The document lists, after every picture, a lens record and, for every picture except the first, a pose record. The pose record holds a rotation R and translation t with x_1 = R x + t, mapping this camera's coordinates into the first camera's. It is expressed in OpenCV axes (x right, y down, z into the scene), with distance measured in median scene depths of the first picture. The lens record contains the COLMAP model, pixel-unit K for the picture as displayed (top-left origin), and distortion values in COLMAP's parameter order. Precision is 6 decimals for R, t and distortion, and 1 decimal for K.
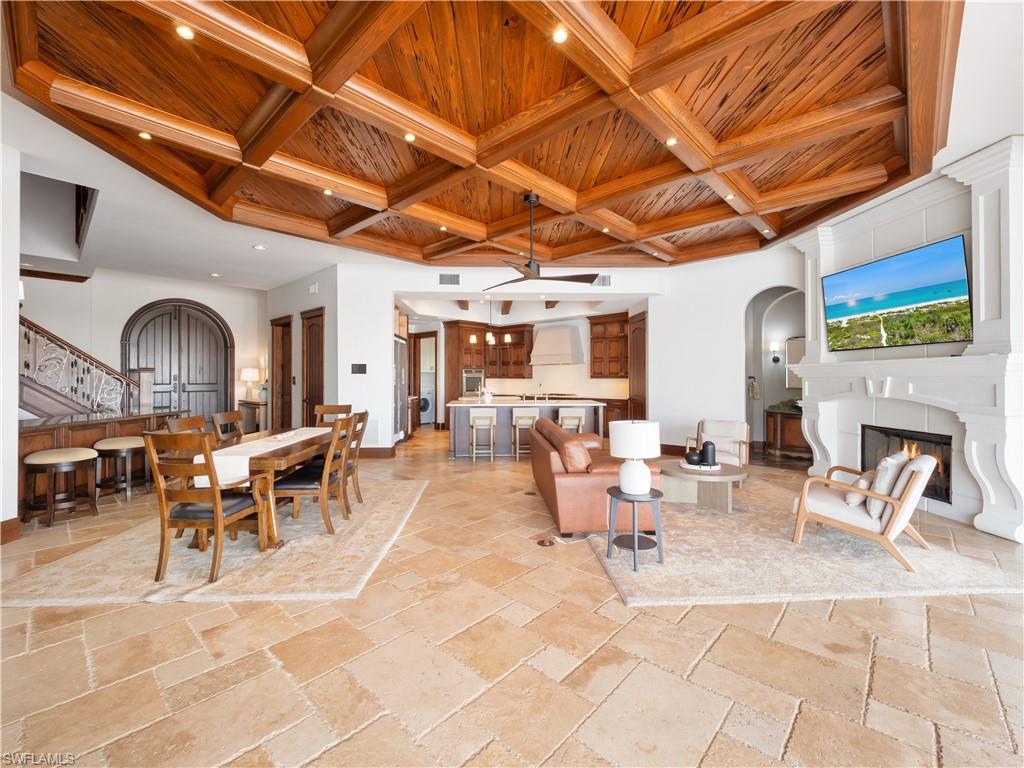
lens RADIAL K [[433.9, 0, 511.2], [0, 433.9, 376.5], [0, 0, 1]] dist [0.001863, -0.001096]
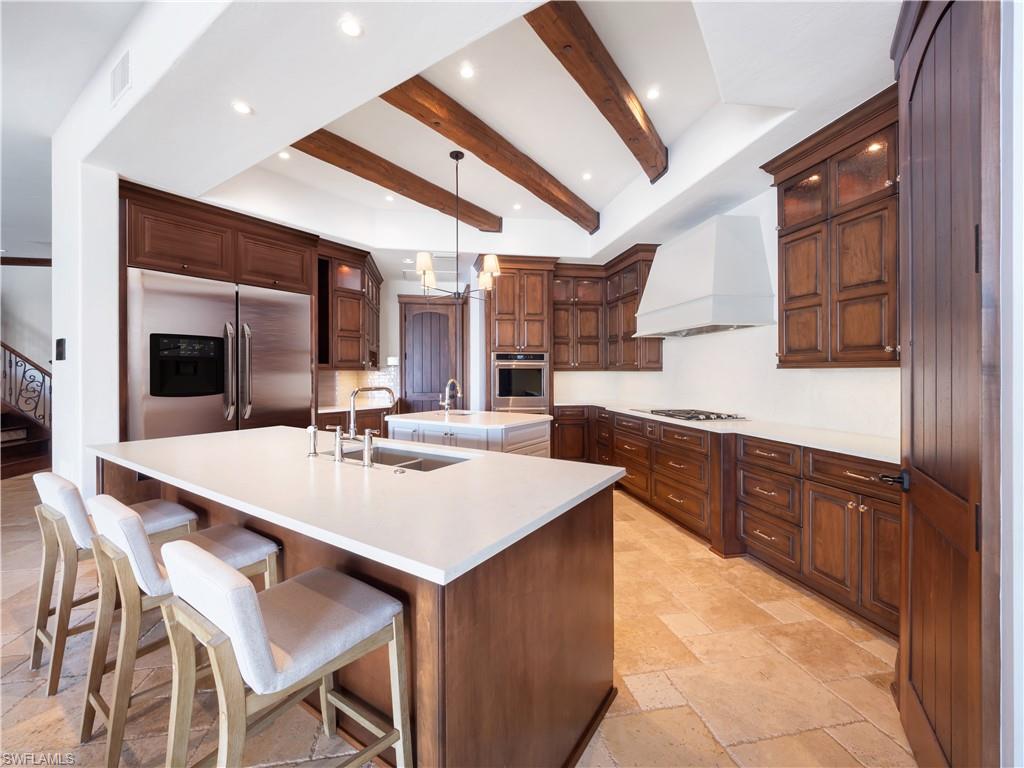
lens RADIAL K [[433.9, 0, 509.3], [0, 433.9, 372.9], [0, 0, 1]] dist [0.001863, -0.001096]
pose [[0.801947, -0.004798, -0.597375, 0.222634], [0.007222, 0.999973, 0.001663, 0.006167], [0.597351, -0.005648, 0.801960, 0.671230]]
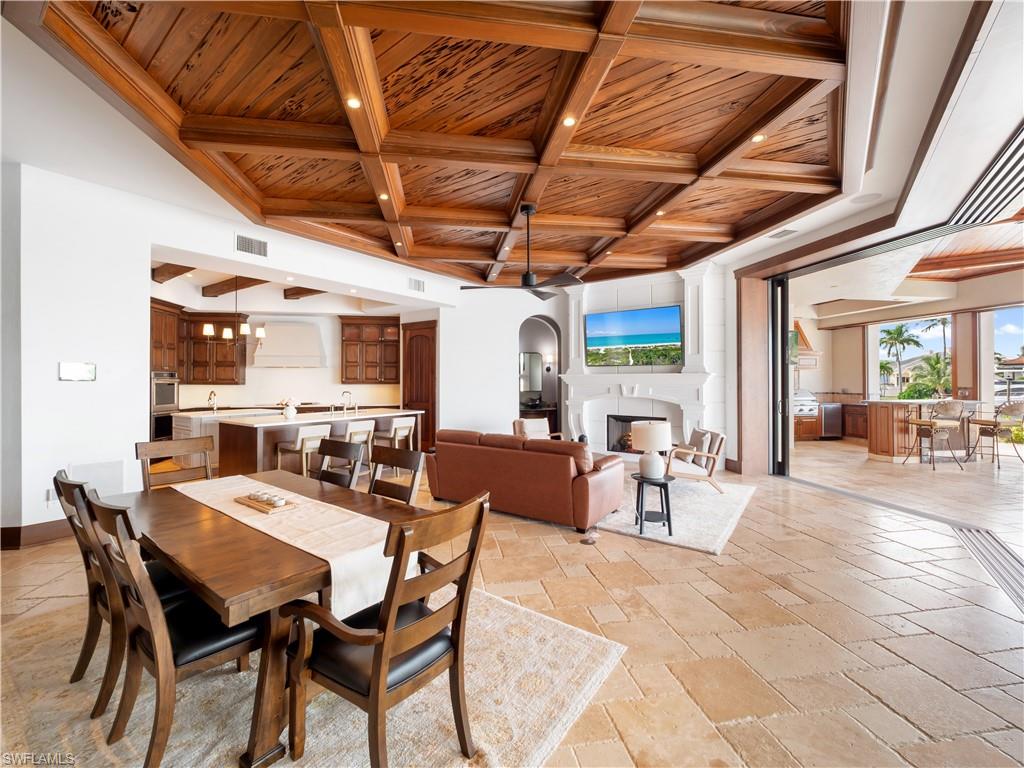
lens RADIAL K [[433.9, 0, 506.0], [0, 433.9, 381.3], [0, 0, 1]] dist [0.001863, -0.001096]
pose [[0.620191, -0.002072, 0.784448, -0.326572], [-0.003578, 0.999979, 0.005470, -0.007954], [-0.784443, -0.006199, 0.620170, 0.178239]]
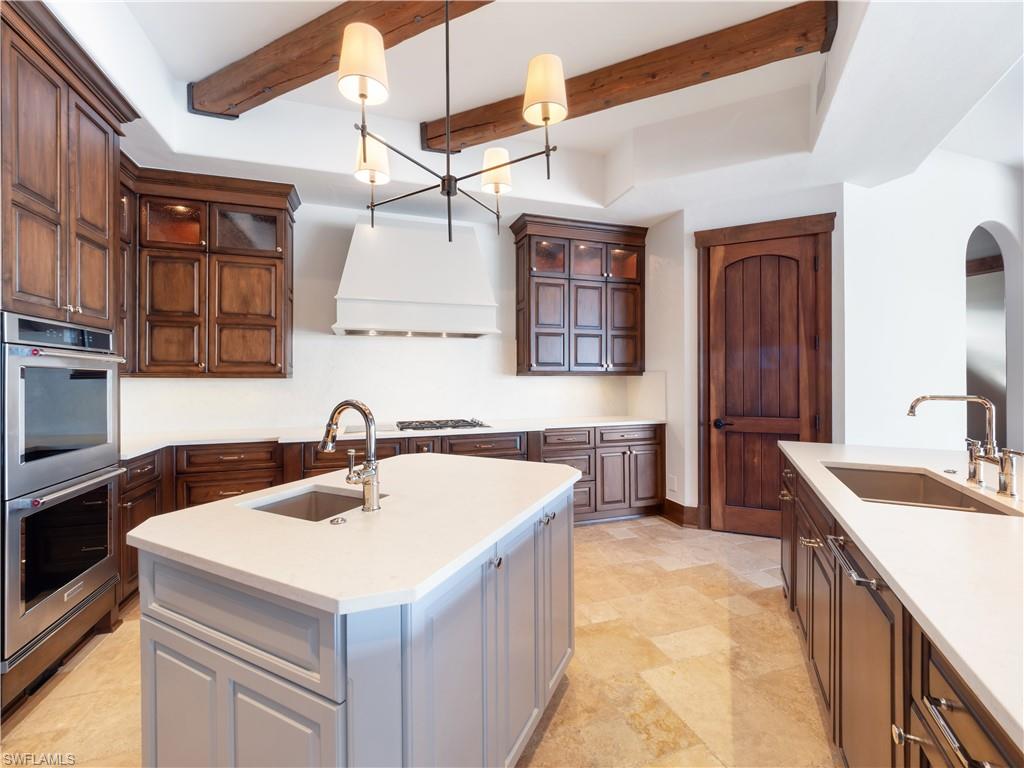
lens RADIAL K [[433.9, 0, 509.2], [0, 433.9, 376.8], [0, 0, 1]] dist [0.001863, -0.001096]
pose [[0.482891, -0.001103, 0.875680, -0.173501], [0.001588, 0.999999, 0.000383, 0.005274], [-0.875679, 0.001206, 0.482892, 0.861398]]
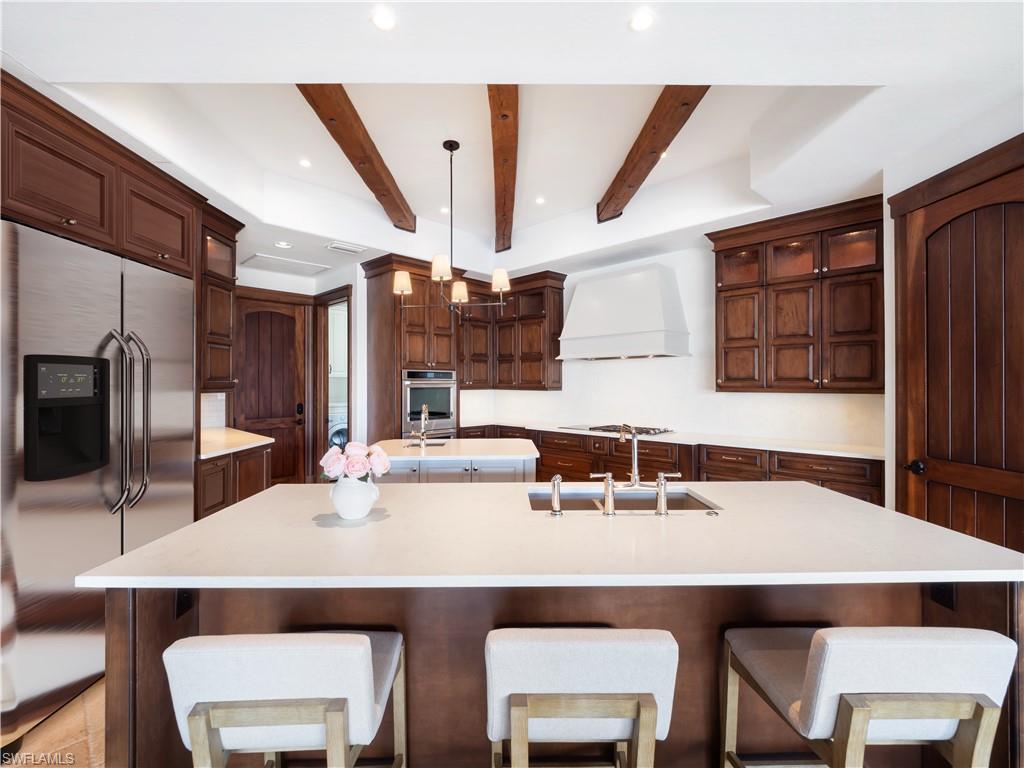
lens RADIAL K [[456.4, 0, 506.3], [0, 456.4, 382.3], [0, 0, 1]] dist [-0.000850, -0.000987]
pose [[0.999411, -0.003304, -0.034158, 0.006811], [0.003405, 0.999990, 0.002897, -0.006064], [0.034148, -0.003012, 0.999412, 0.603461]]
